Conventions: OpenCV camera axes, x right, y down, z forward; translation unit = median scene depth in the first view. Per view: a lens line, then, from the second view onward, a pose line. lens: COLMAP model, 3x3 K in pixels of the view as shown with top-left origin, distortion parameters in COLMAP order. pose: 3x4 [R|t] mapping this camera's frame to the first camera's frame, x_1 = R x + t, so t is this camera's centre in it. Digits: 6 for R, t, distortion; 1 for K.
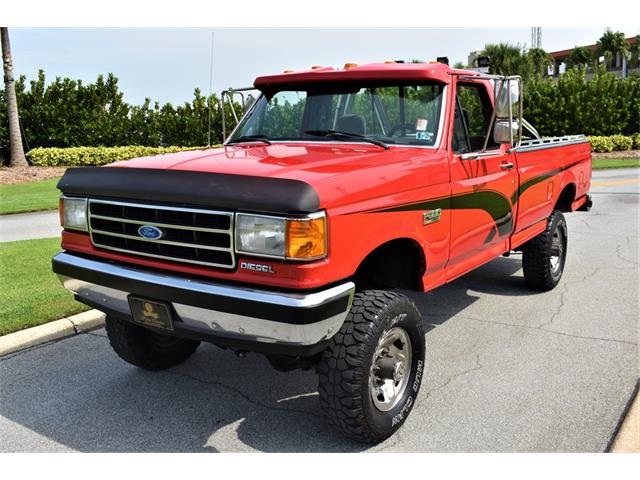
lens RADIAL K [[634.6, 0, 325.8], [0, 634.6, 241.0], [0, 0, 1]] dist [-0.074758, 0.011532]
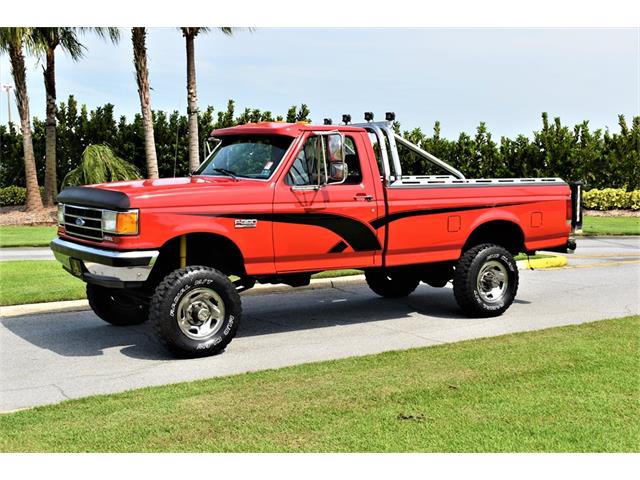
lens RADIAL K [[880.6, 0, 318.2], [0, 880.6, 240.1], [0, 0, 1]] dist [-0.043276, 0.024328]
pose [[0.928496, 0.046975, -0.368360, 0.993505], [-0.082459, 0.993283, -0.081178, 0.143579], [0.362072, 0.105747, 0.926132, -0.827993]]
